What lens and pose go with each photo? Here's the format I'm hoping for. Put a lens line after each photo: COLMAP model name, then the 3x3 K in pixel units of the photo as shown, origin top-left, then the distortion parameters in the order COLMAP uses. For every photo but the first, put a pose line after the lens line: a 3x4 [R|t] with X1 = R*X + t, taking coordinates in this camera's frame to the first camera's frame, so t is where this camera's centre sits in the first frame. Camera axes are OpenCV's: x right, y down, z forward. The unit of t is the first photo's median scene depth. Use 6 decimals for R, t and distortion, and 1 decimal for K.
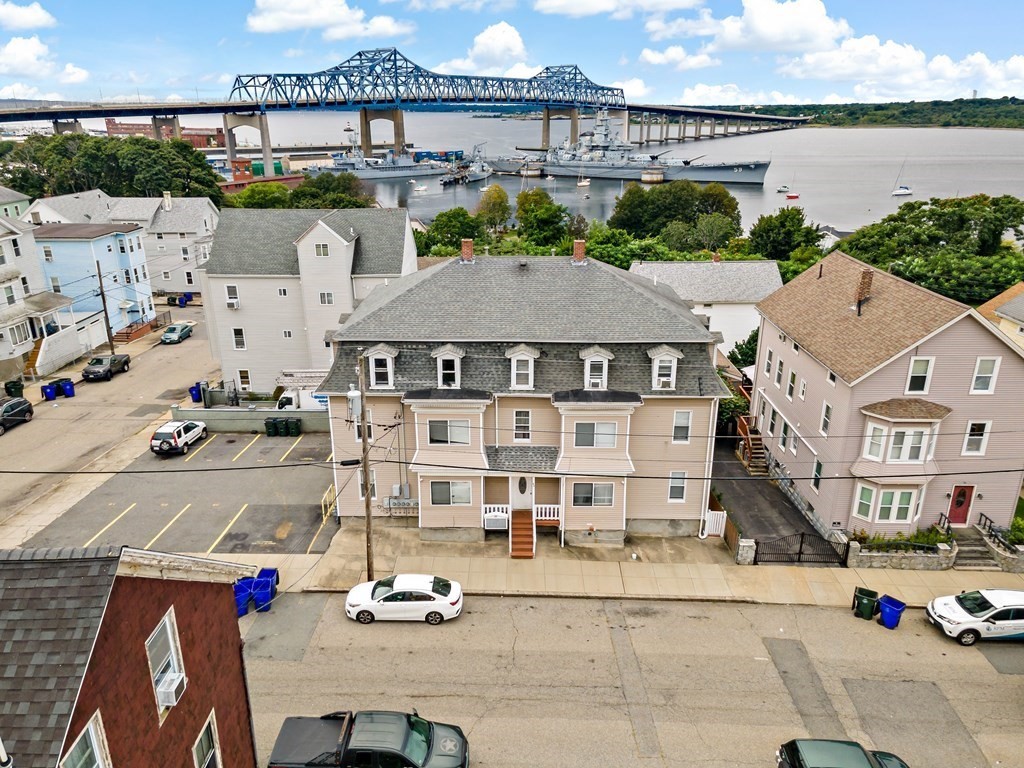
lens RADIAL K [[758.0, 0, 516.1], [0, 758.0, 390.1], [0, 0, 1]] dist [0.029588, 0.023619]
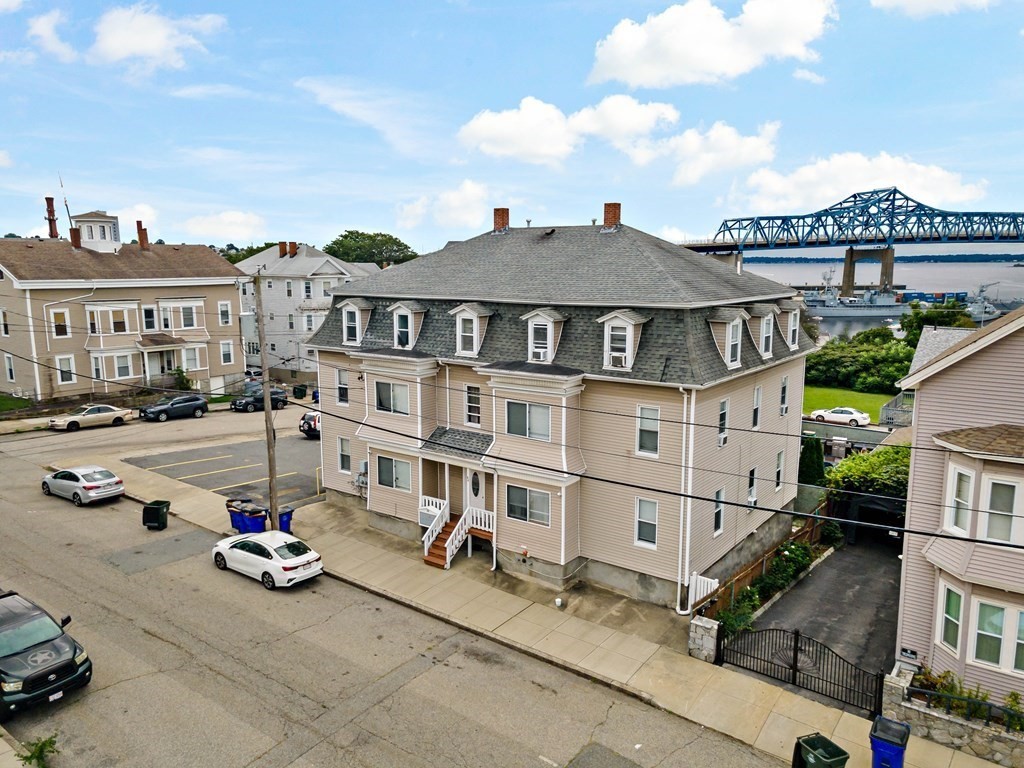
lens RADIAL K [[758.0, 0, 514.2], [0, 758.0, 391.7], [0, 0, 1]] dist [0.029588, 0.023619]
pose [[0.809293, 0.098182, -0.579142, 0.377005], [-0.202863, 0.971986, -0.118700, 0.087823], [0.551264, 0.213549, 0.806539, 0.263464]]
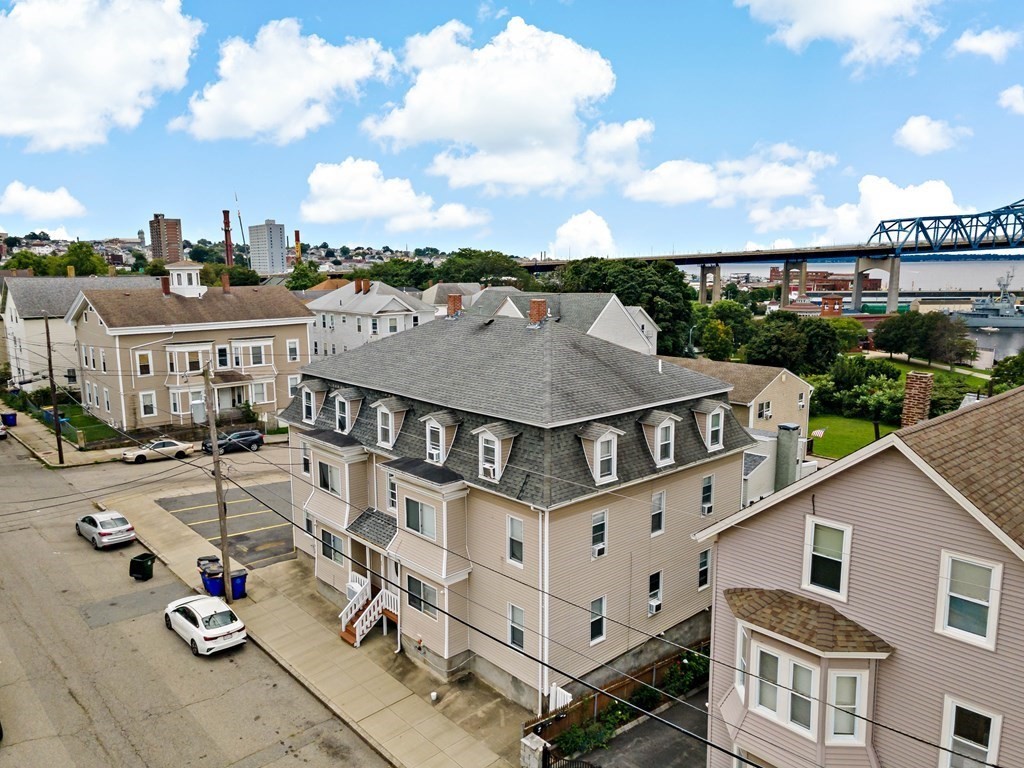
lens RADIAL K [[758.0, 0, 514.5], [0, 758.0, 391.8], [0, 0, 1]] dist [0.029588, 0.023619]
pose [[0.682868, 0.121925, -0.720296, 0.522679], [-0.250951, 0.965125, -0.074544, -0.025280], [0.686087, 0.231662, 0.689650, 0.341543]]
